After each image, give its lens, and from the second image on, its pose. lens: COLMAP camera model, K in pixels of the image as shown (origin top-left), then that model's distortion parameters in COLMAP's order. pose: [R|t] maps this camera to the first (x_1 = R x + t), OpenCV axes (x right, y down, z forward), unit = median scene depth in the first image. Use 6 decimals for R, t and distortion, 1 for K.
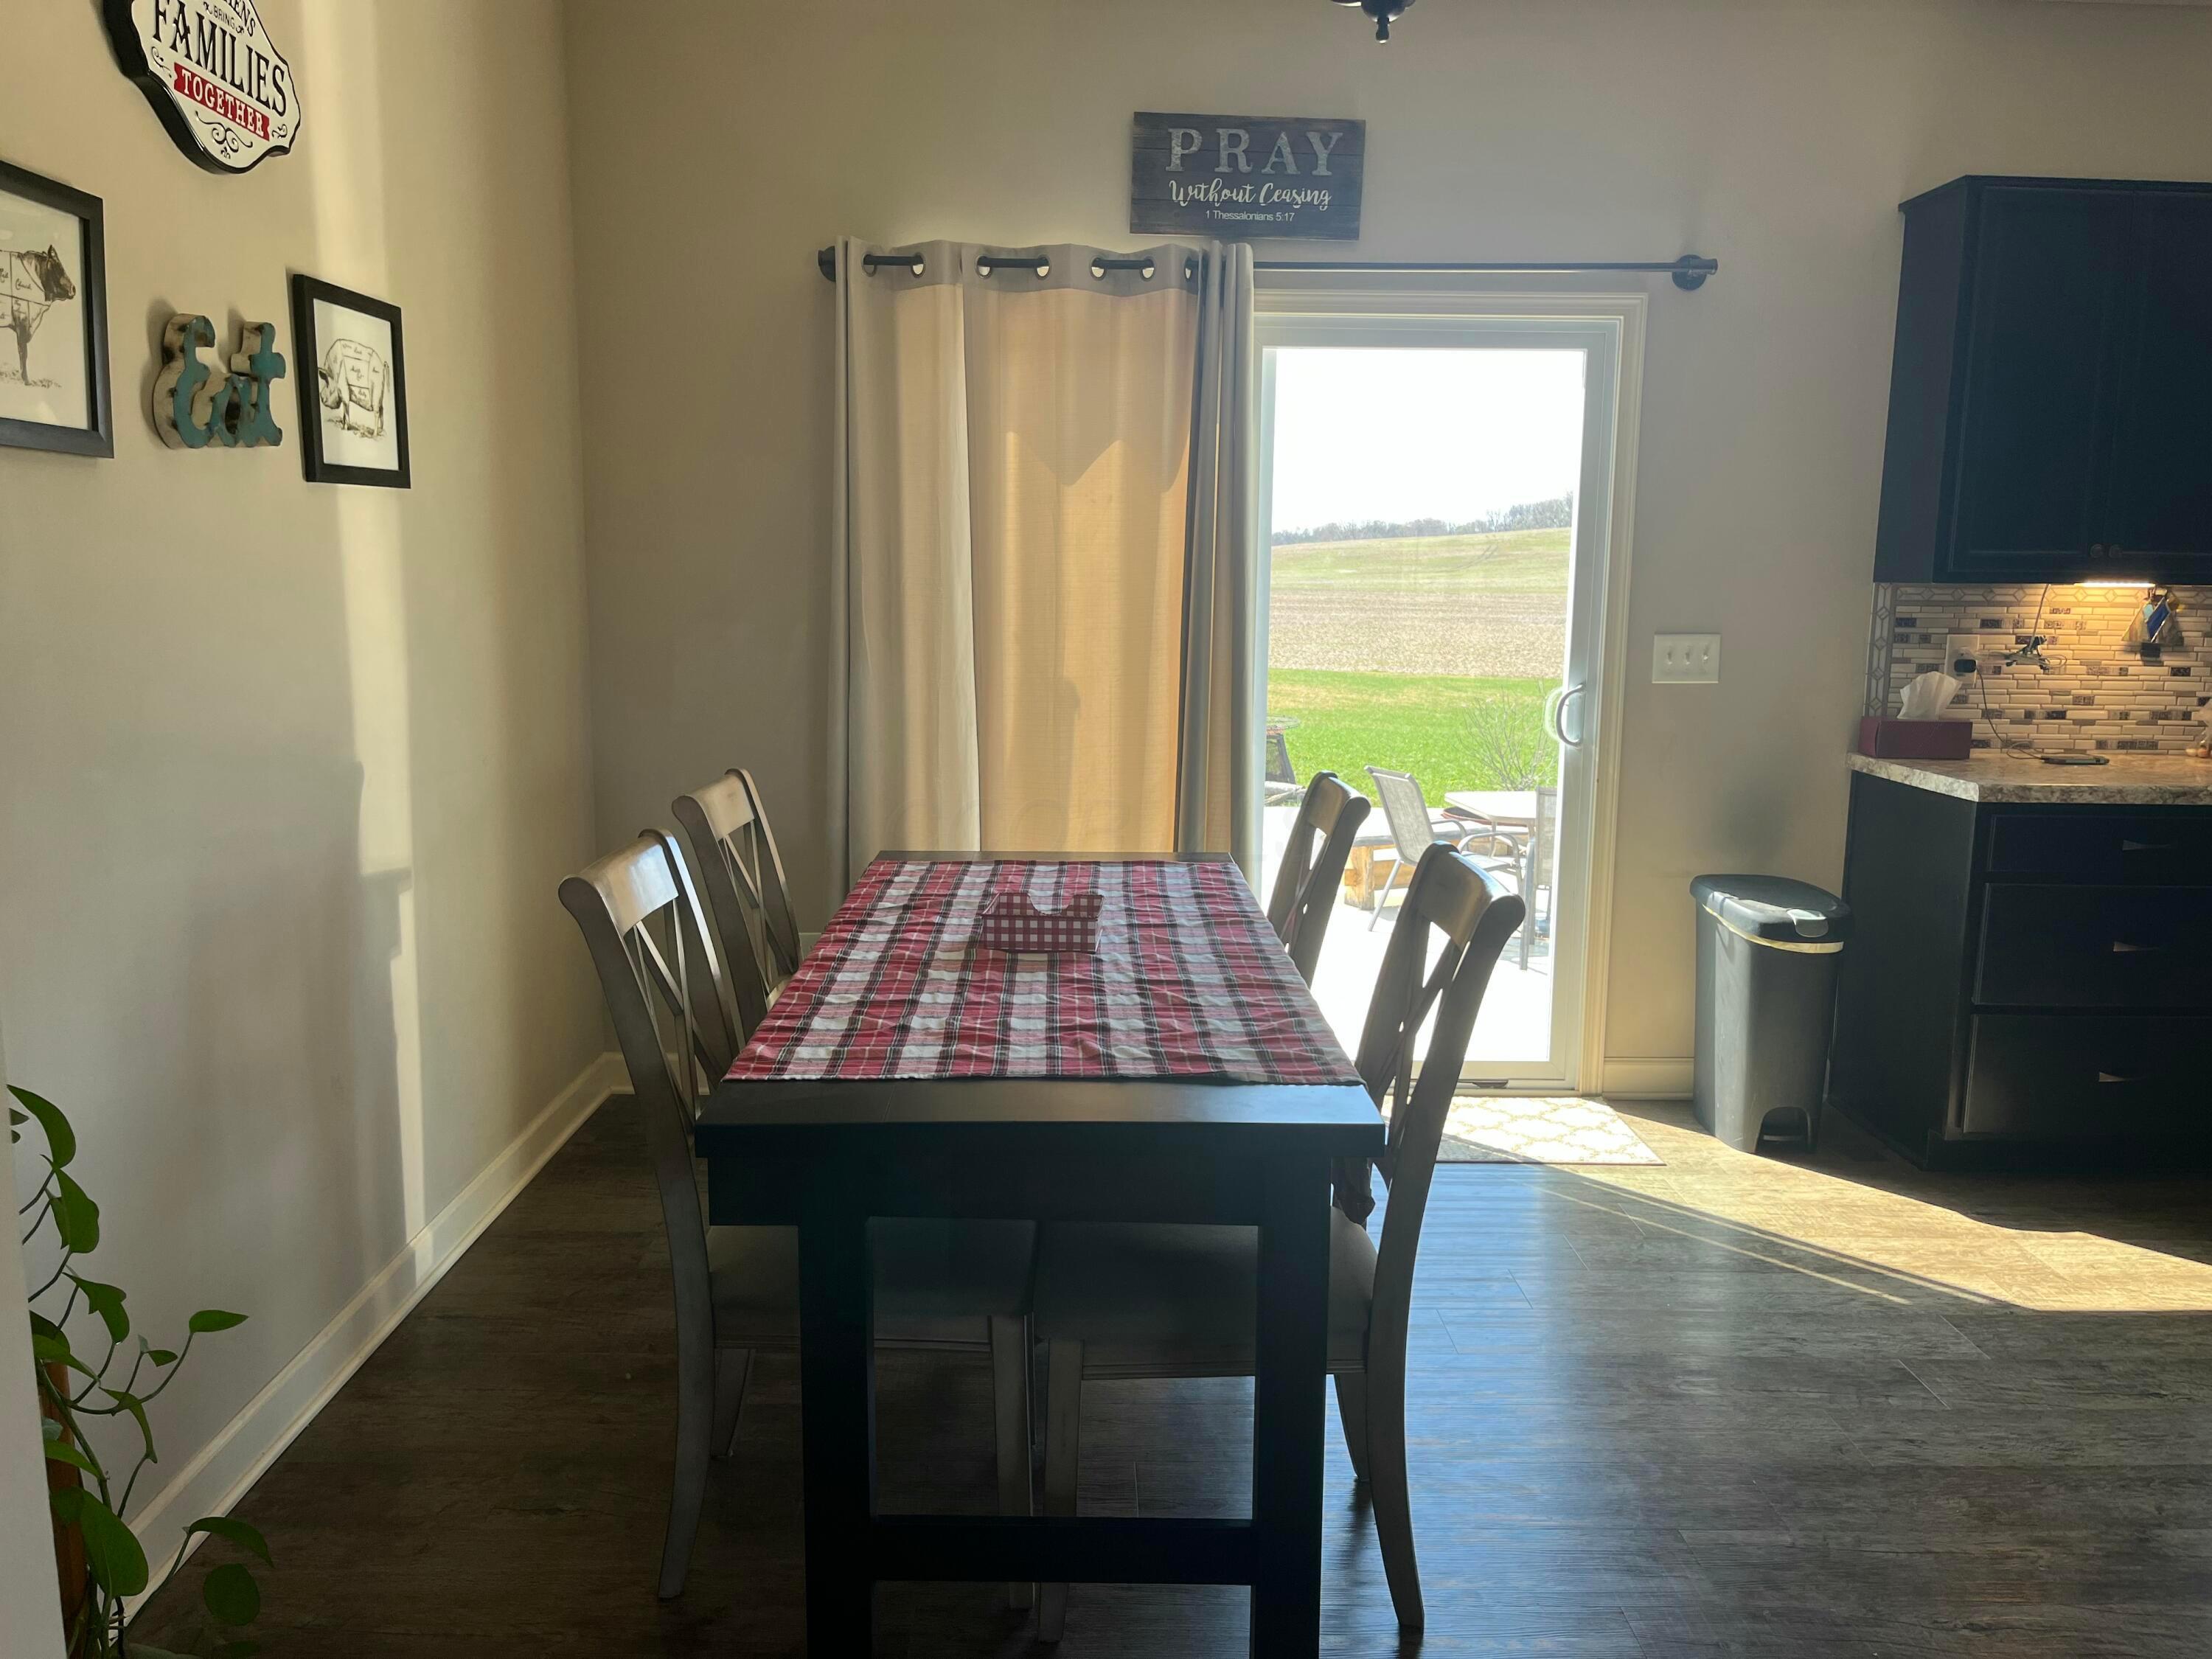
lens RADIAL K [[1673.8, 0, 1103.2], [0, 1673.8, 831.0], [0, 0, 1]] dist [0.056773, -0.070272]
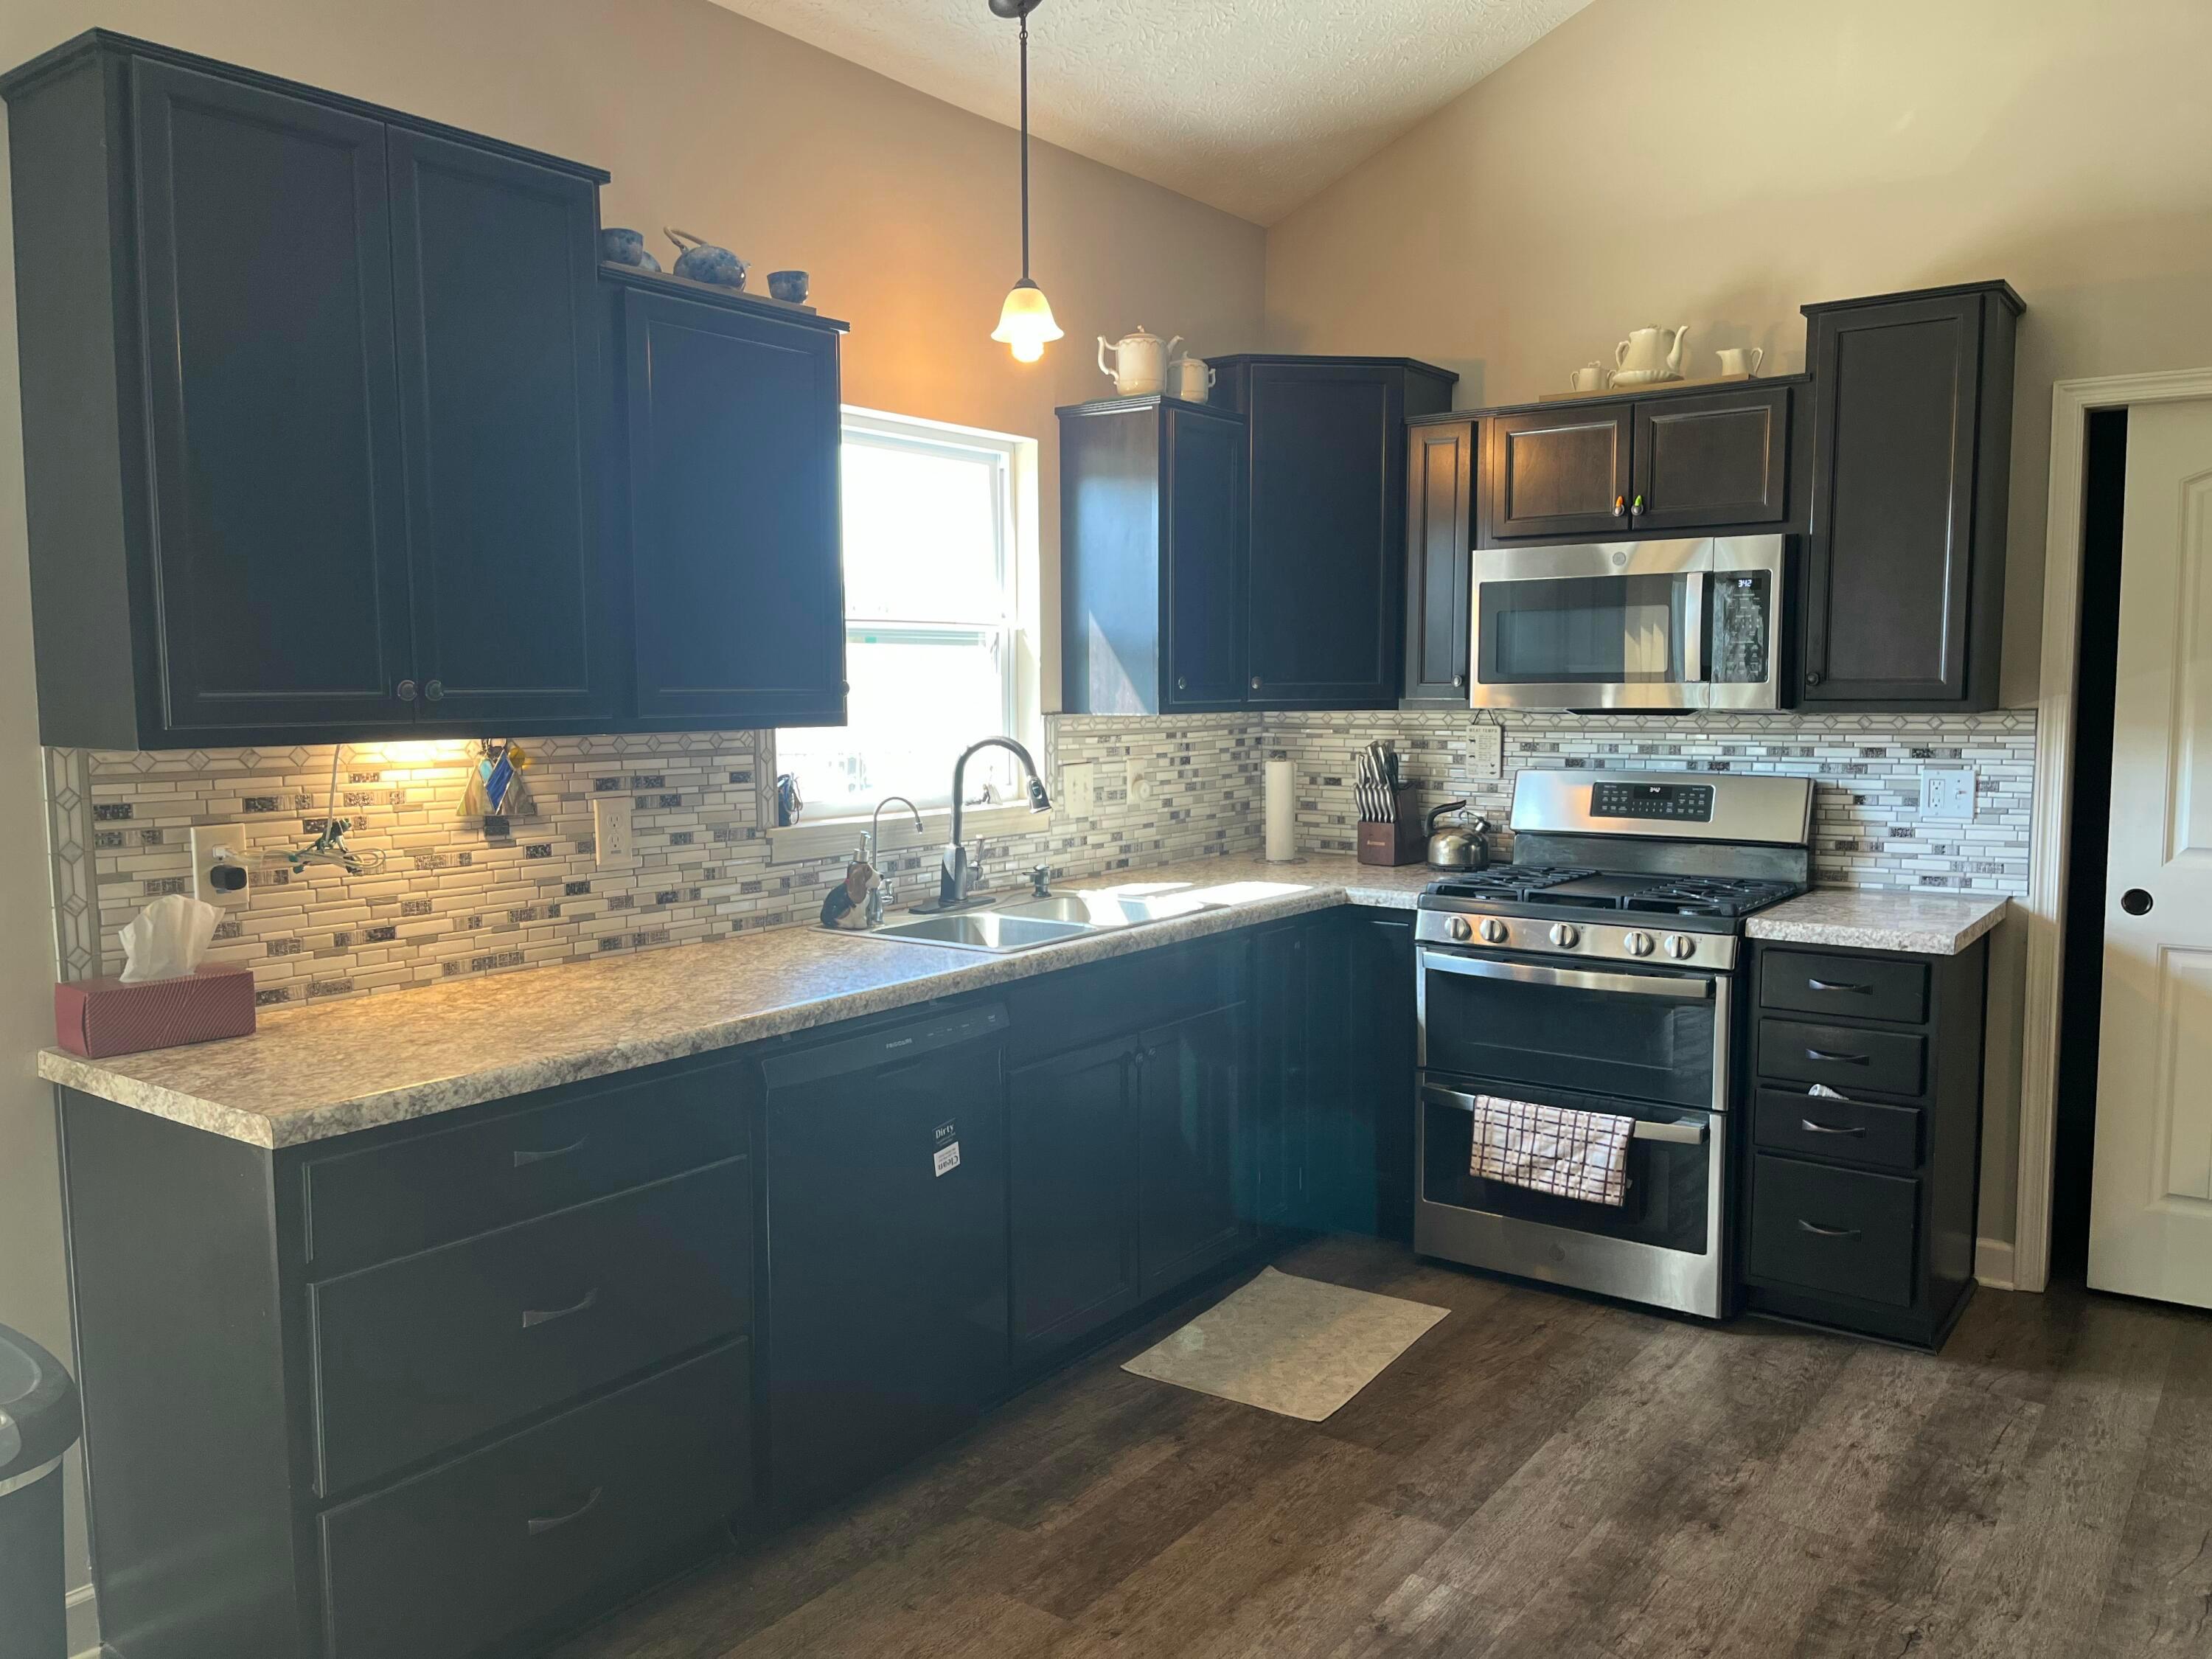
lens RADIAL K [[1673.8, 0, 1097.9], [0, 1673.8, 836.8], [0, 0, 1]] dist [0.056773, -0.070272]
pose [[0.603137, -0.089451, 0.792606, 0.221826], [0.135350, 0.990759, 0.008818, -0.075704], [-0.786070, 0.101961, 0.609671, 0.389572]]
